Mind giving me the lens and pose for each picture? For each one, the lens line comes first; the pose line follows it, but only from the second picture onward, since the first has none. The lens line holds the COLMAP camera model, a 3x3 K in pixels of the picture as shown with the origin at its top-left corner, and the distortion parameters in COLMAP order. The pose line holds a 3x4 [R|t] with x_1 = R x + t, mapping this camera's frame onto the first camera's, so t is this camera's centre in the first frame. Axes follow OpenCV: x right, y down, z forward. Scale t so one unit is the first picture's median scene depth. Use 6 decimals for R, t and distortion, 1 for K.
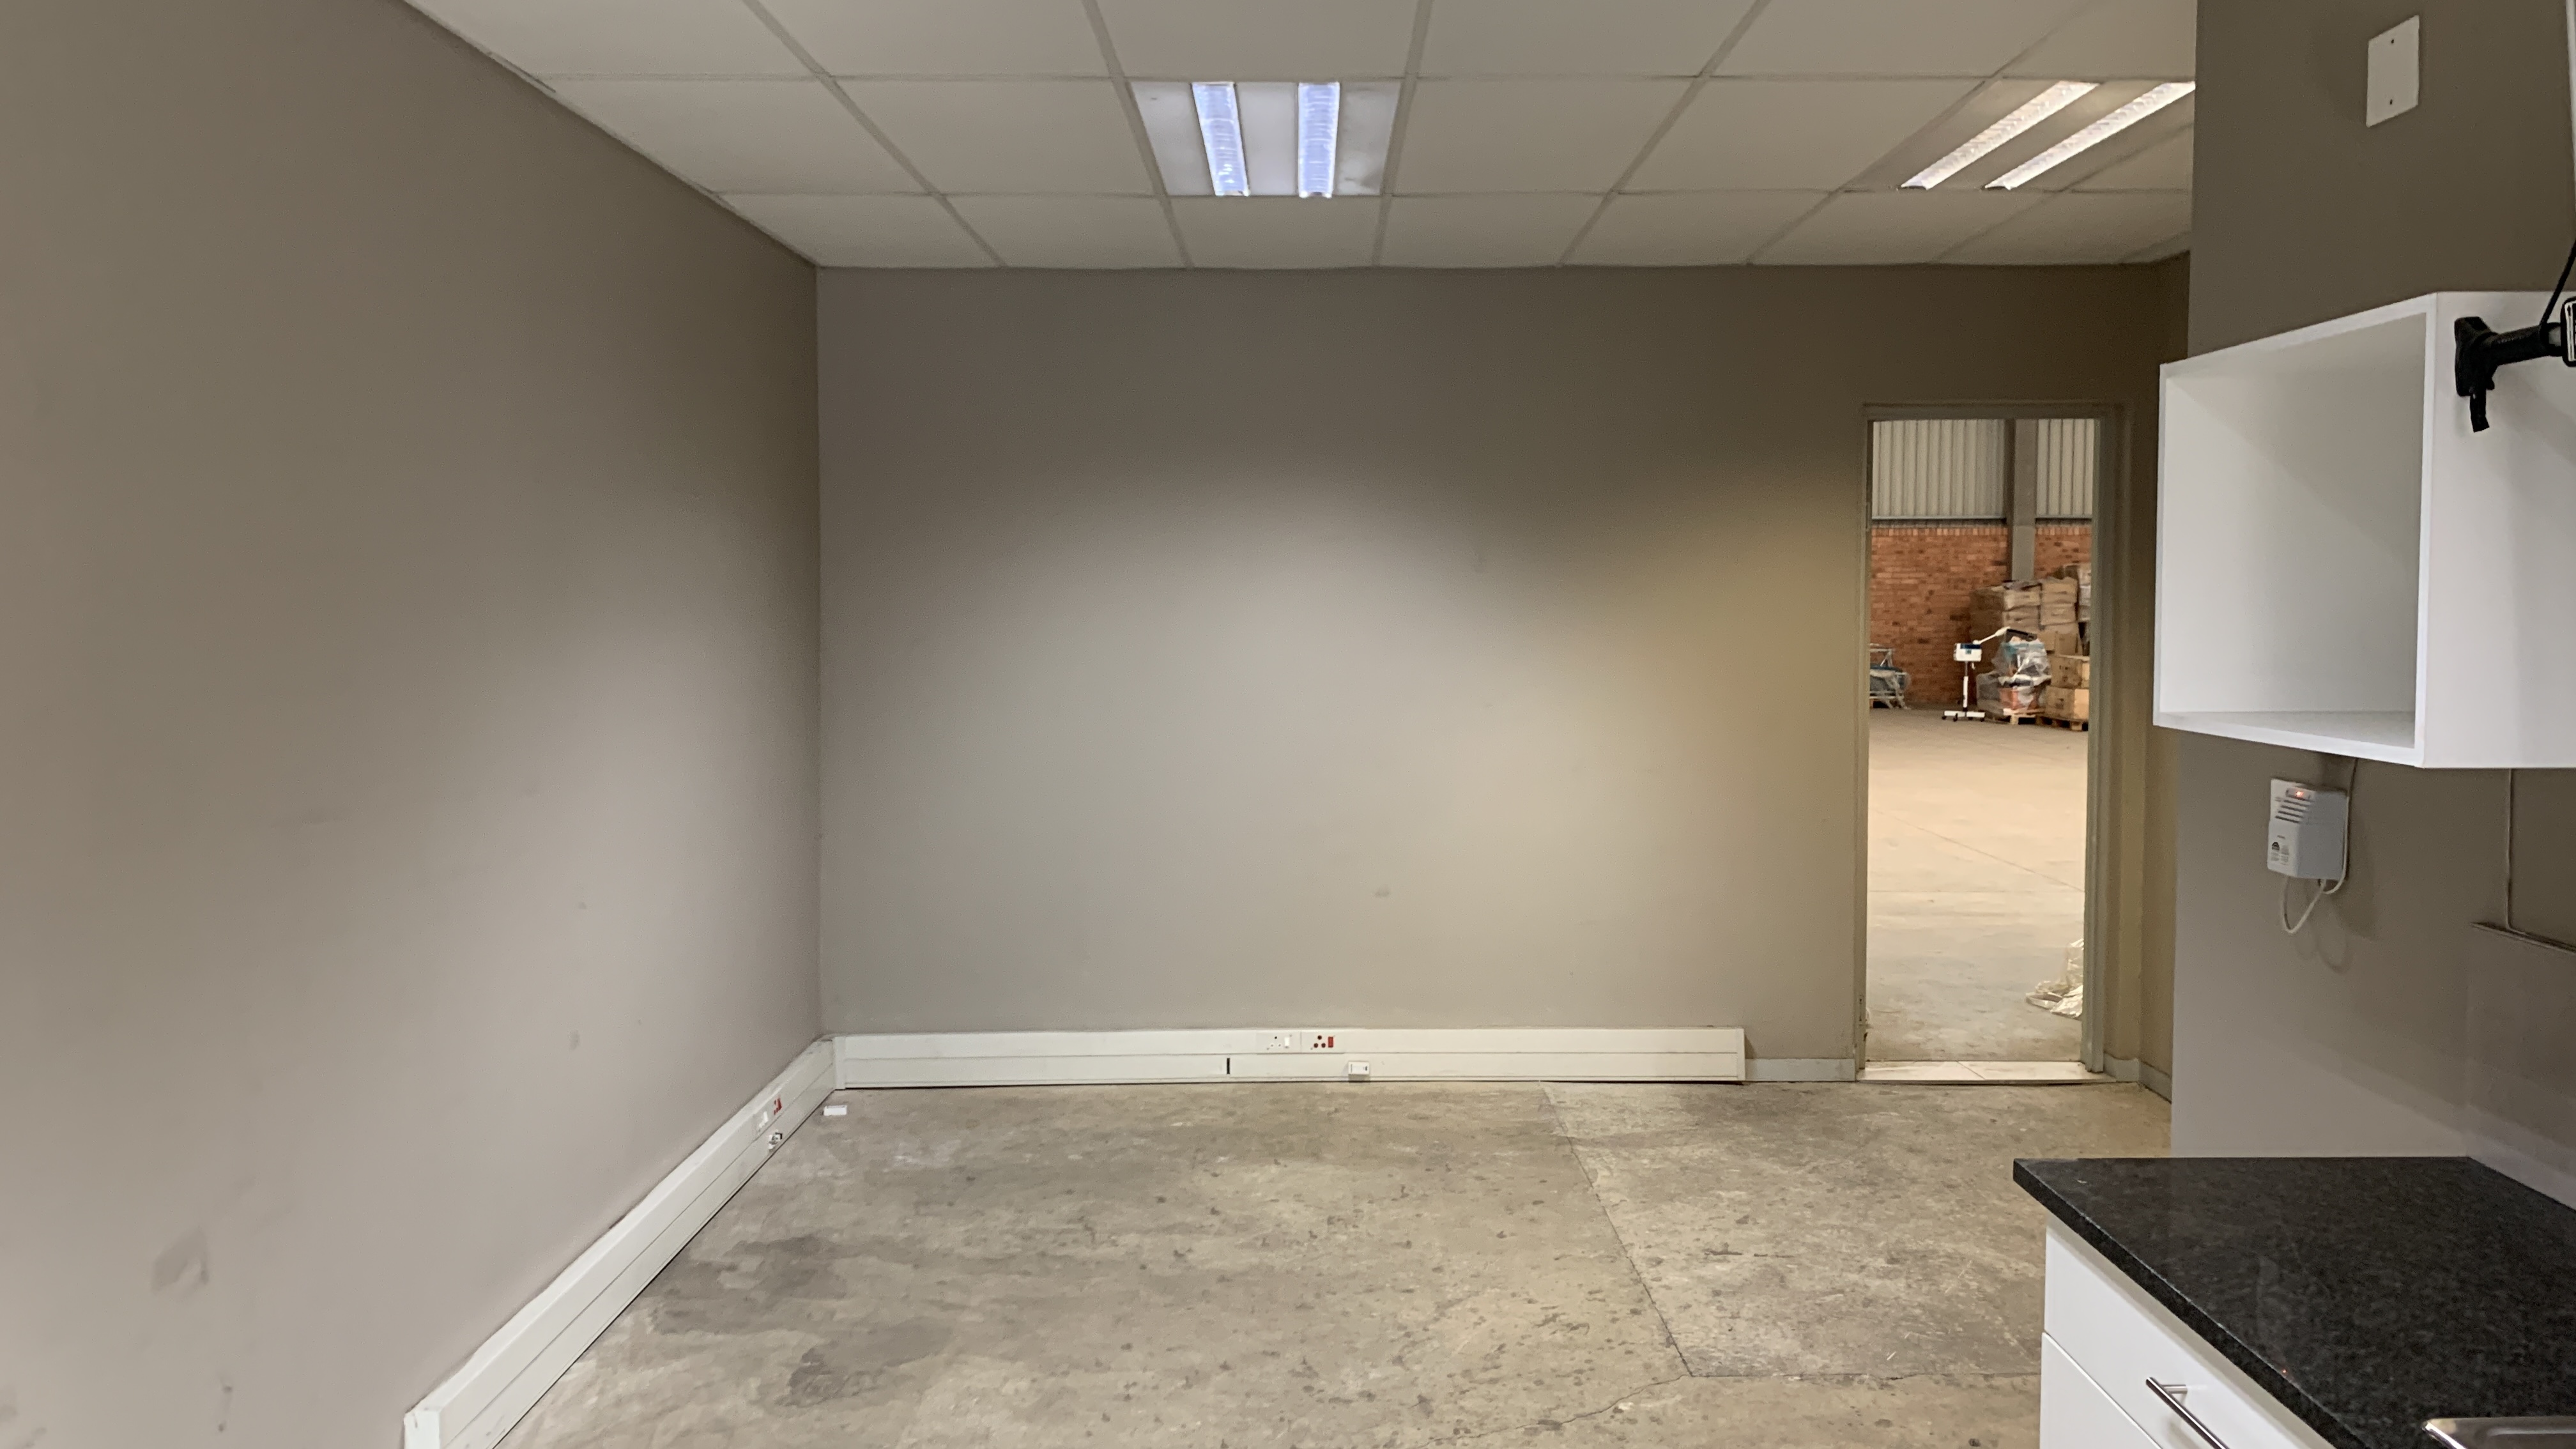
lens RADIAL K [[1992.3, 0, 1292.1], [0, 1992.3, 678.9], [0, 0, 1]] dist [0.078410, -0.097410]
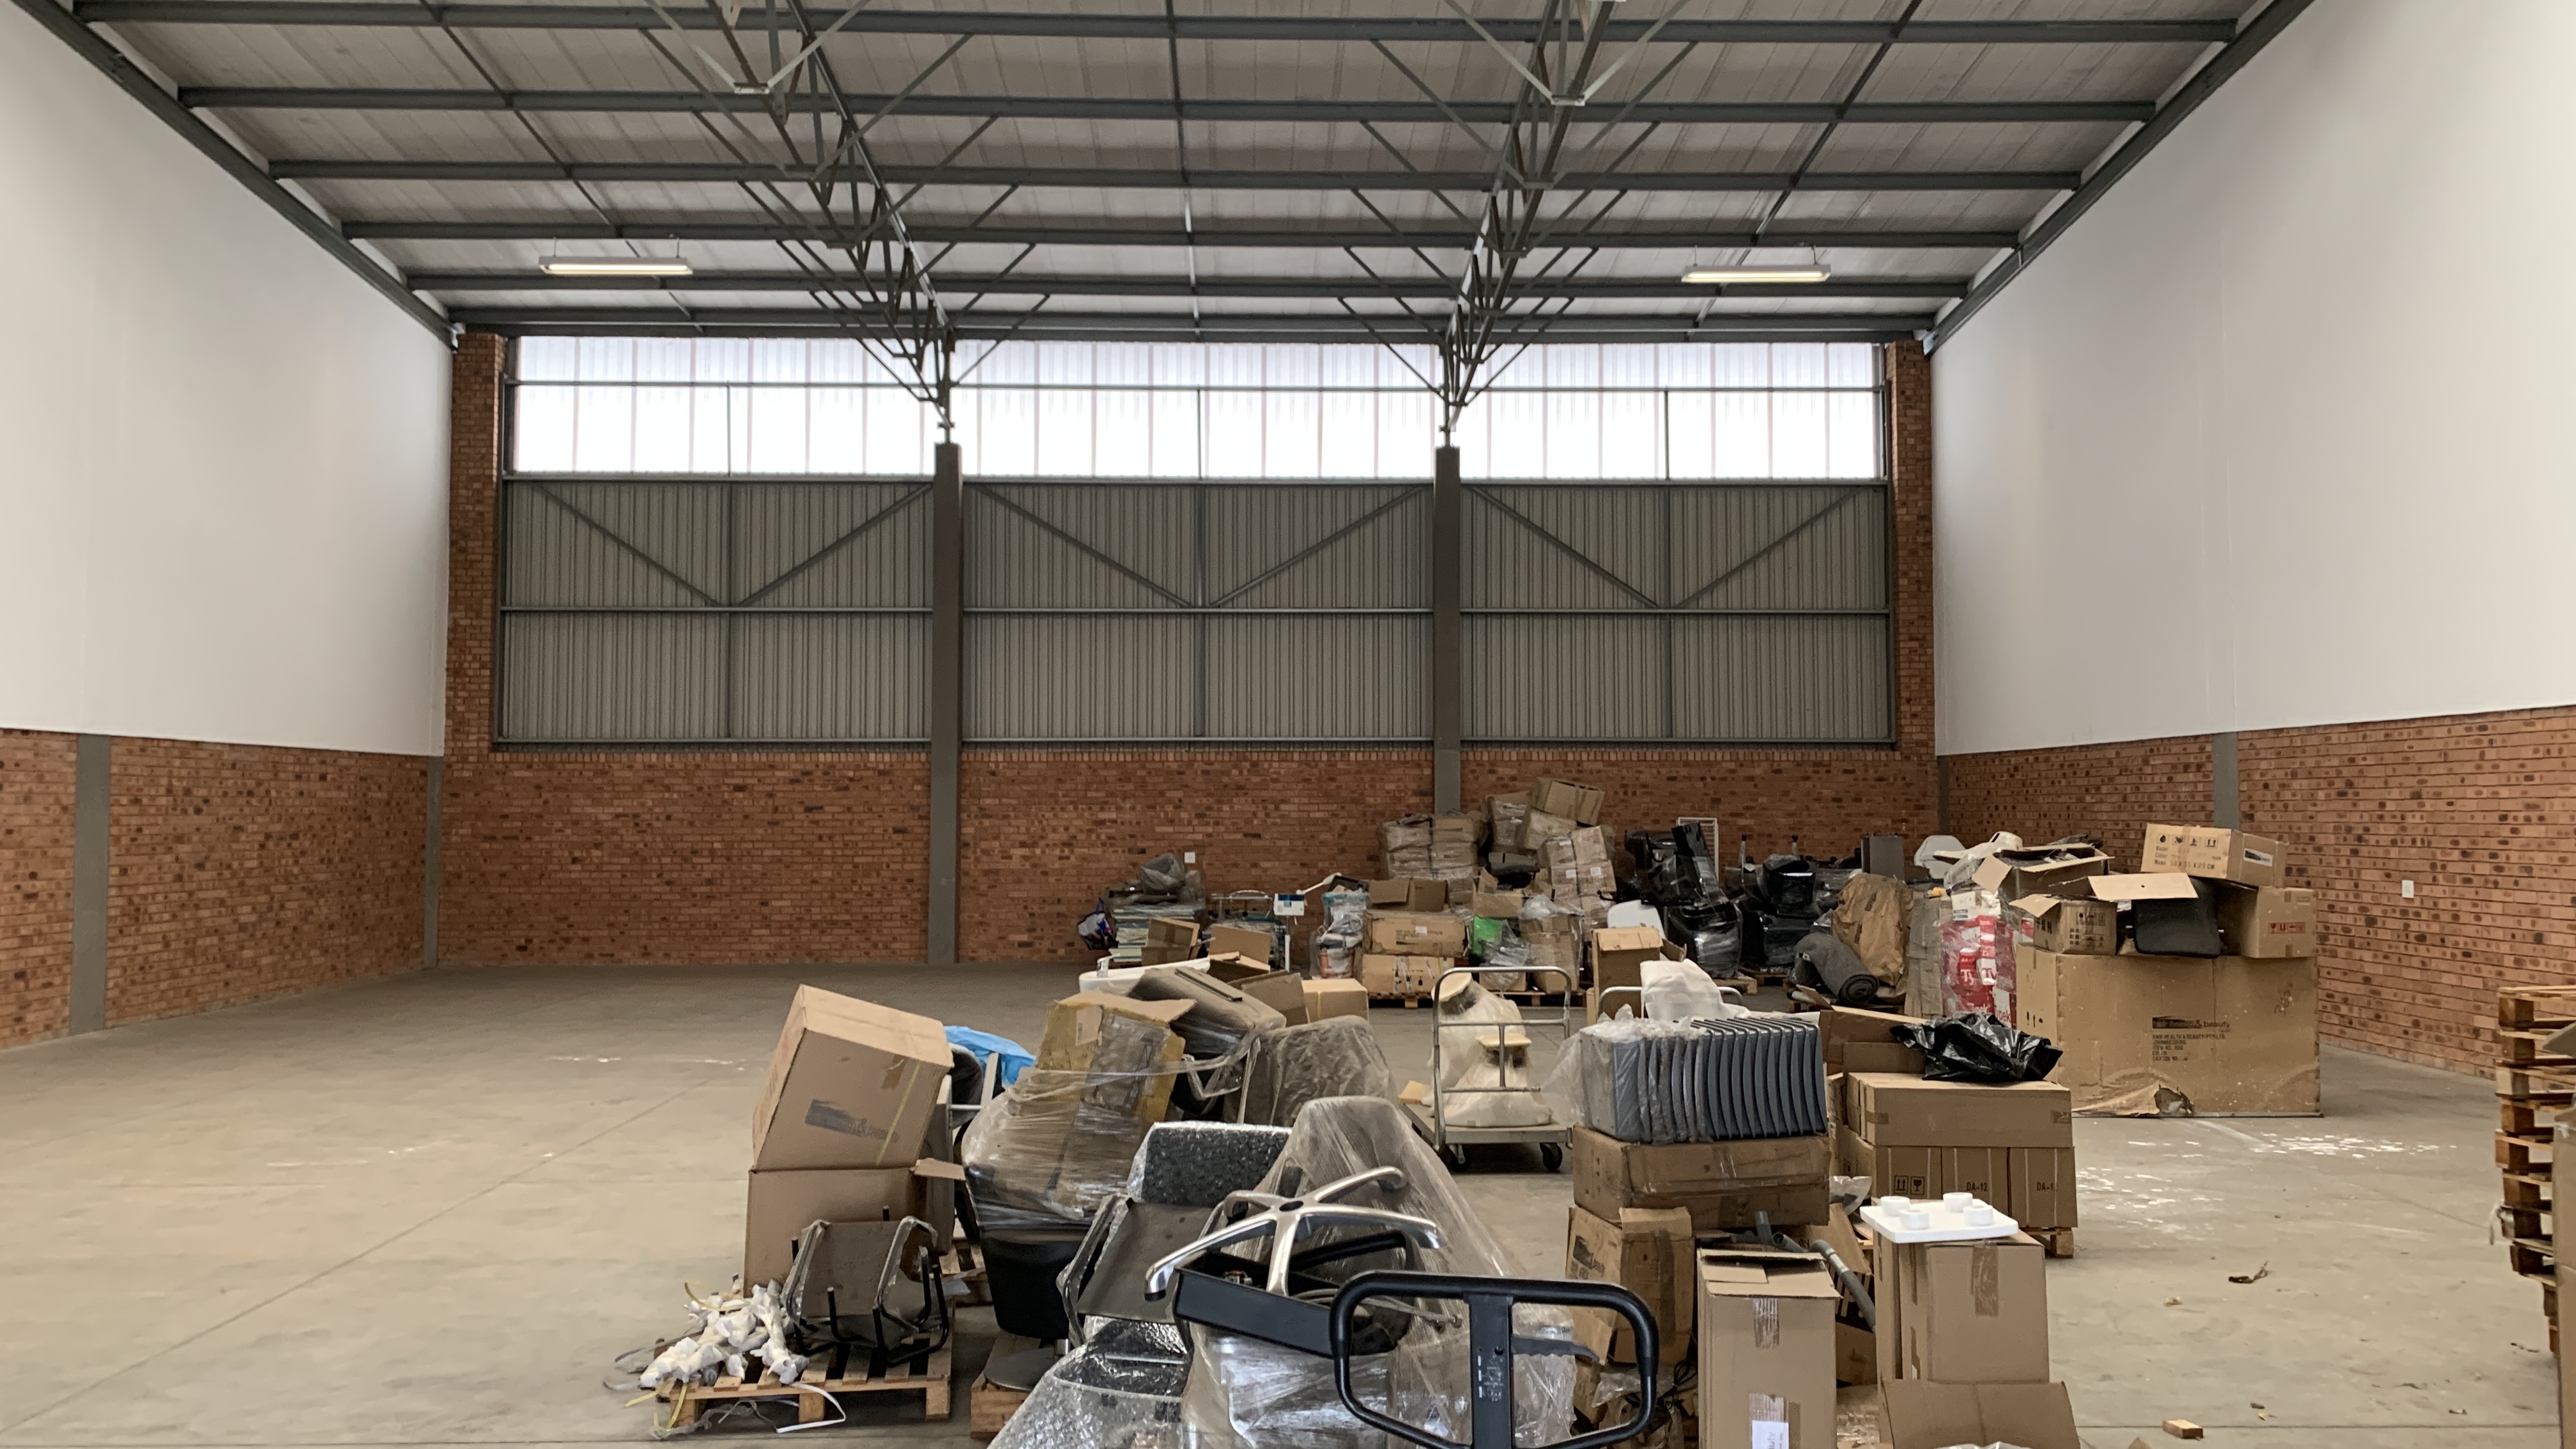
lens RADIAL K [[1992.3, 0, 1282.0], [0, 1992.3, 690.5], [0, 0, 1]] dist [0.078410, -0.097410]
pose [[0.999752, 0.002123, 0.022187, 1.207214], [0.000236, 0.994391, -0.105766, -0.053969], [-0.022287, 0.105745, 0.994143, 0.746278]]
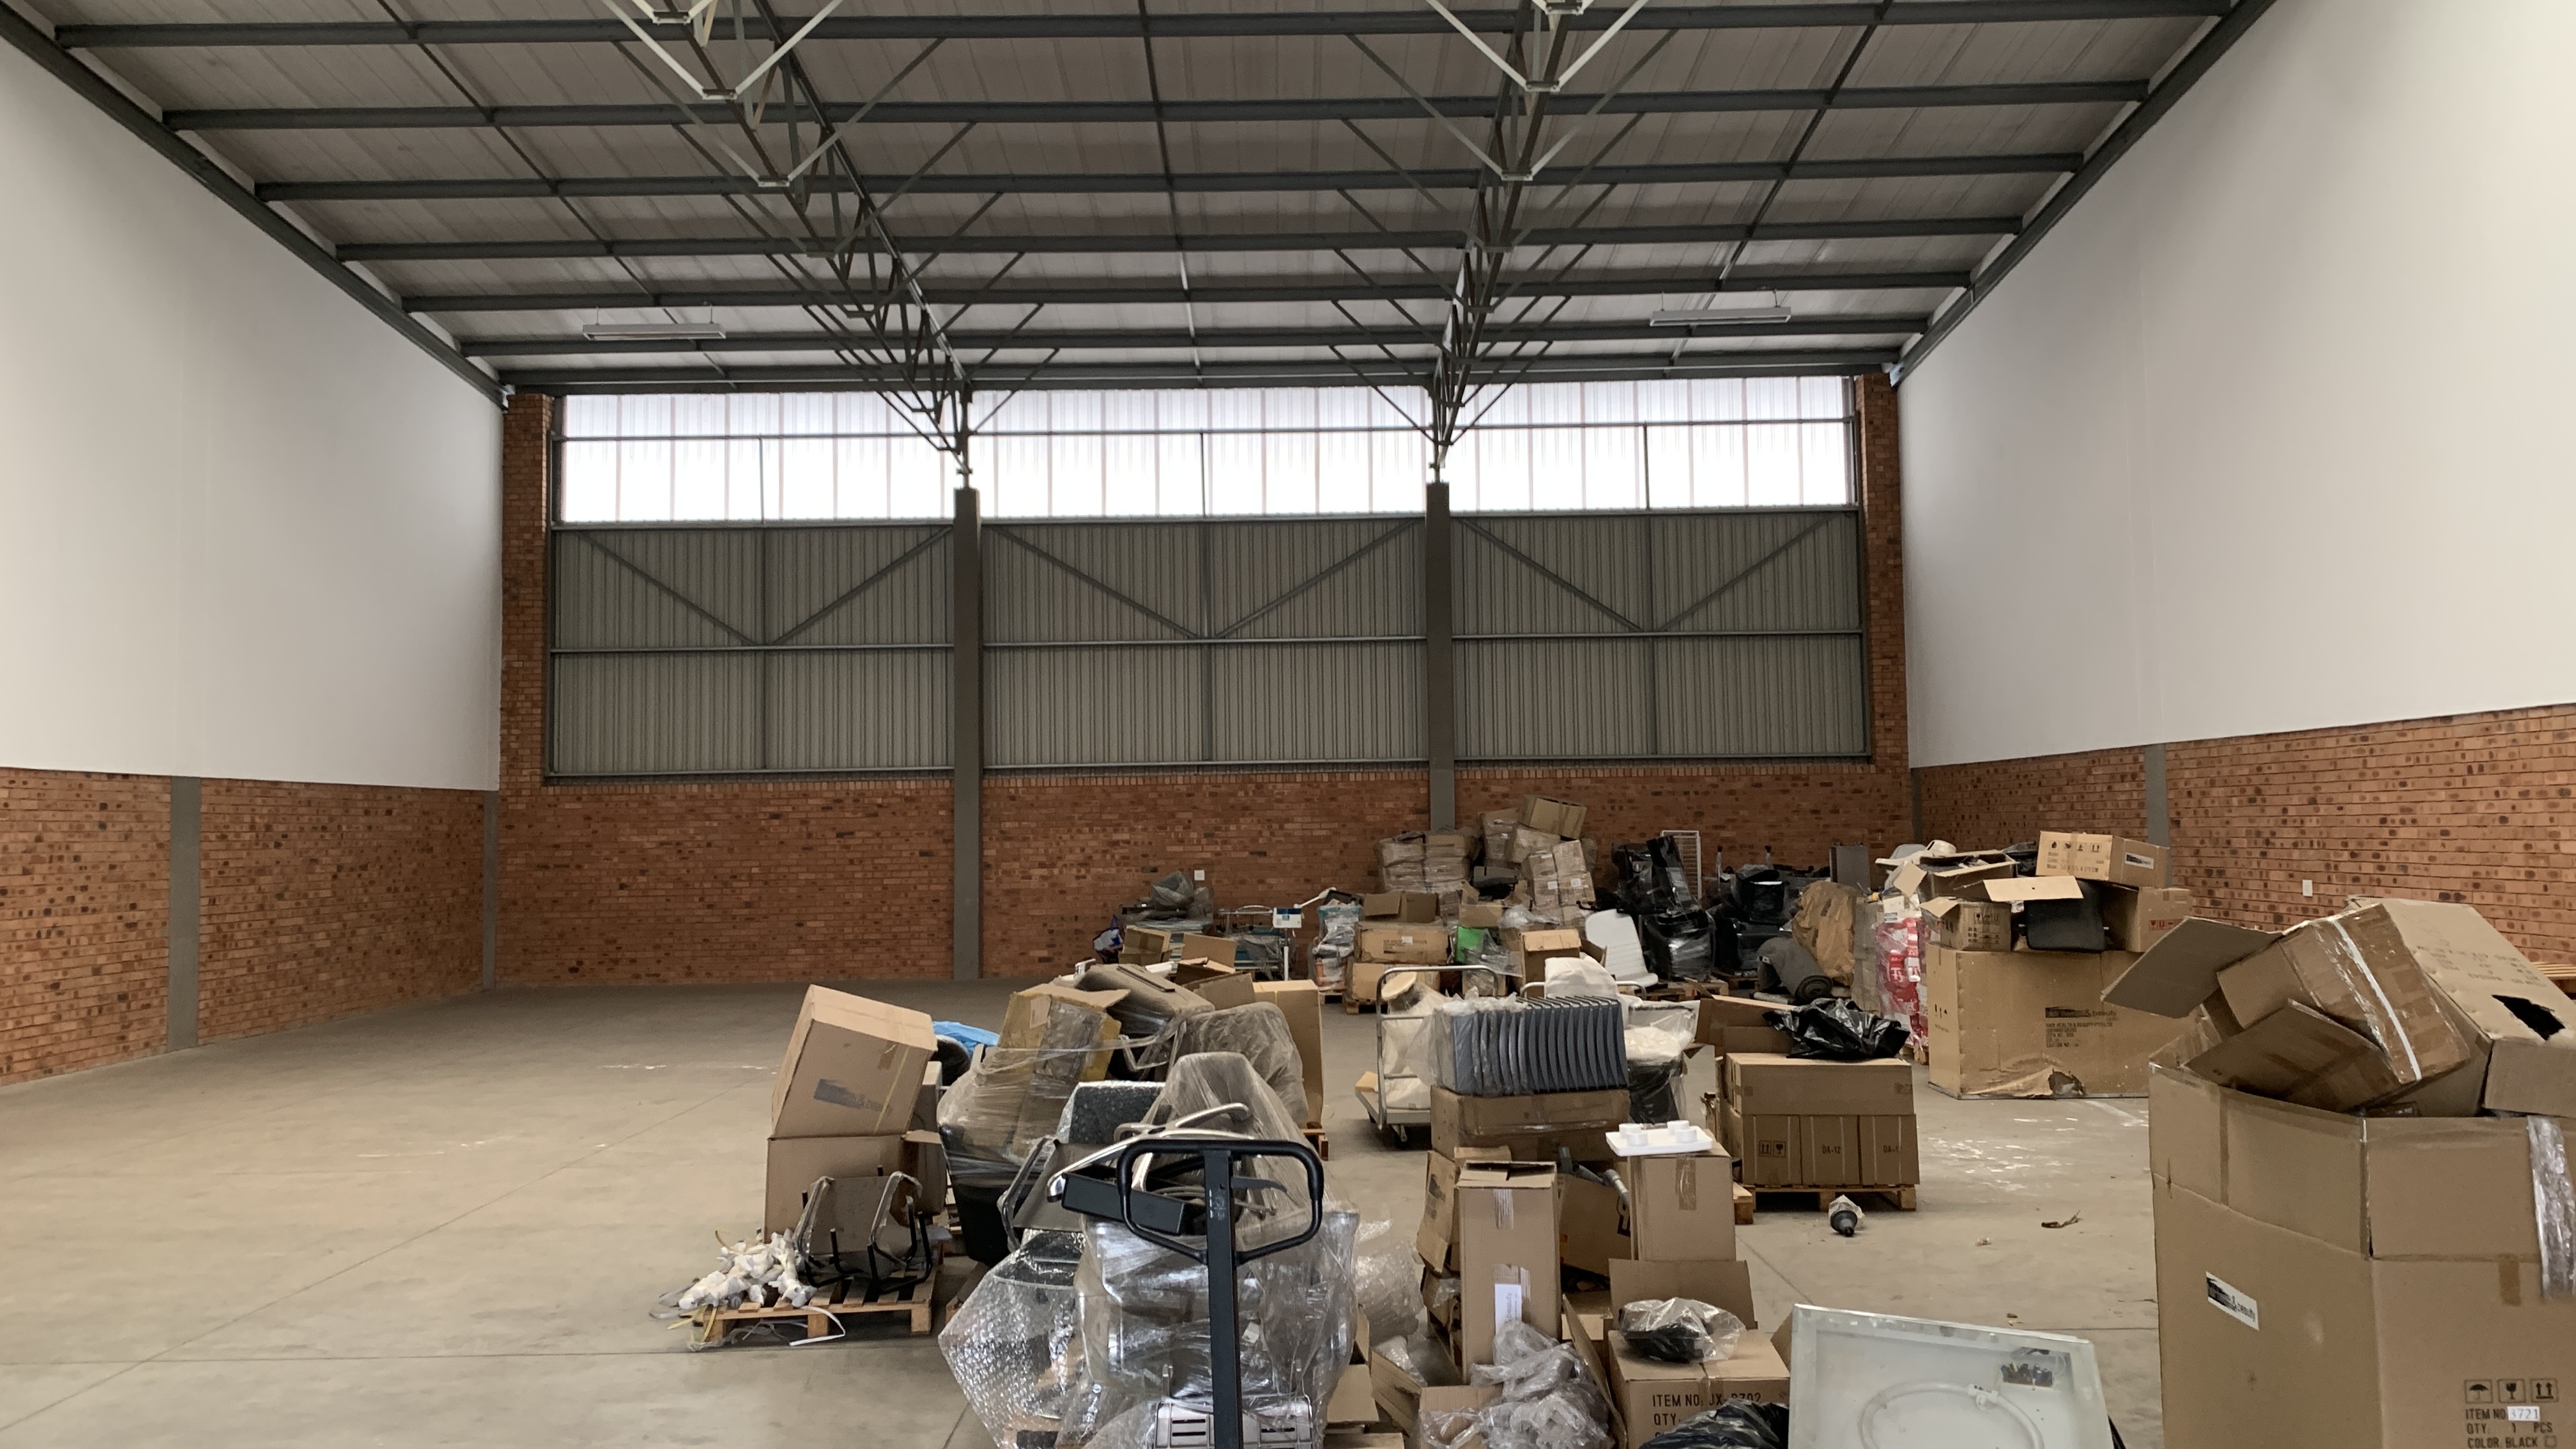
lens RADIAL K [[1992.3, 0, 1273.5], [0, 1992.3, 674.5], [0, 0, 1]] dist [0.078410, -0.097410]
pose [[0.999900, -0.014092, -0.001548, 1.274790], [0.013796, 0.992357, -0.122628, -0.046371], [0.003264, 0.122594, 0.992451, 0.539271]]
